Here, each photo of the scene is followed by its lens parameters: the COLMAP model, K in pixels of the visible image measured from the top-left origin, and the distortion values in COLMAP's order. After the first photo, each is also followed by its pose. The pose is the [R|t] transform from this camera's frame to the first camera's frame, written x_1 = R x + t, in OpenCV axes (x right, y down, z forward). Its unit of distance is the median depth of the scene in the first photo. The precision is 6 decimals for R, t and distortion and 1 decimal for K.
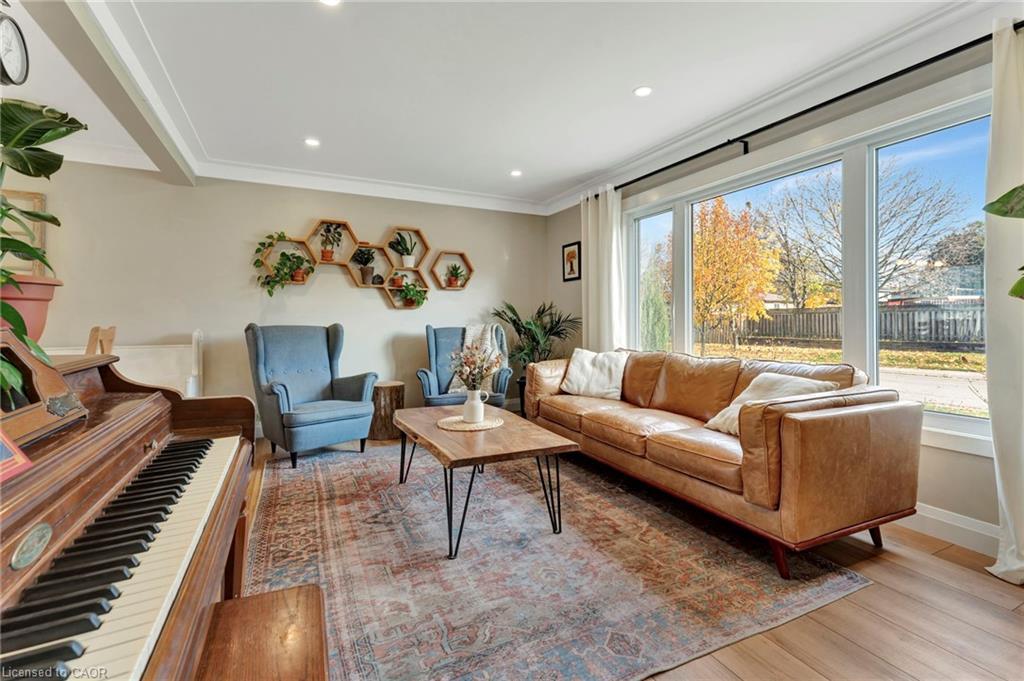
lens RADIAL K [[447.3, 0, 504.2], [0, 447.3, 321.6], [0, 0, 1]] dist [0.012414, -0.000280]
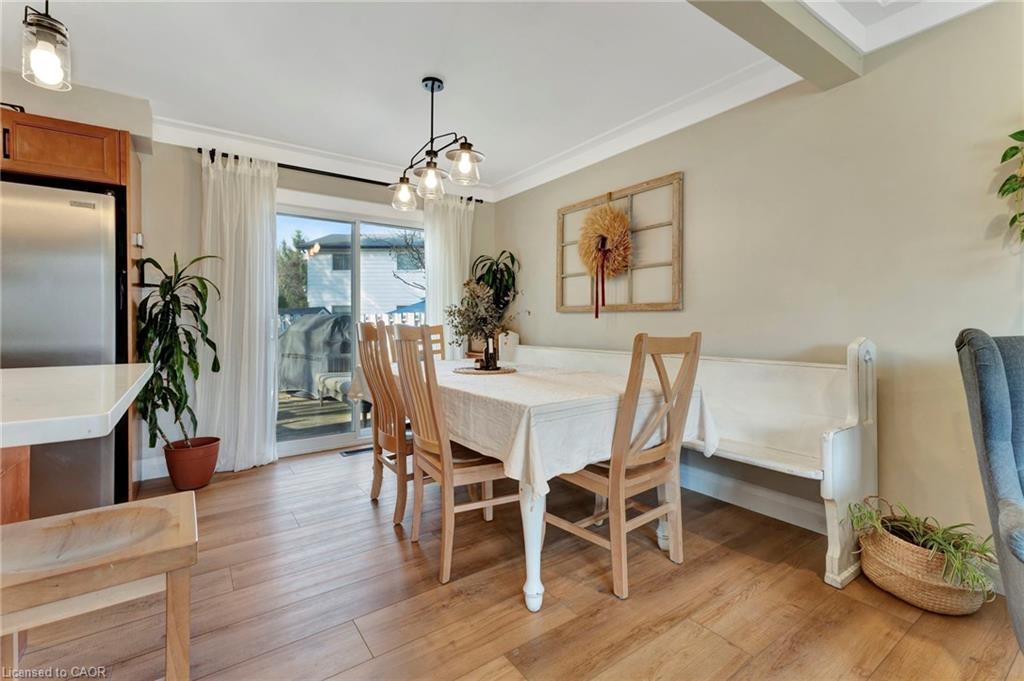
lens RADIAL K [[447.3, 0, 530.9], [0, 447.3, 320.0], [0, 0, 1]] dist [0.012414, -0.000280]
pose [[0.178979, -0.008103, -0.983820, -0.231515], [0.006261, 0.999955, -0.007097, -0.002735], [0.983833, -0.004890, 0.179021, 0.530049]]
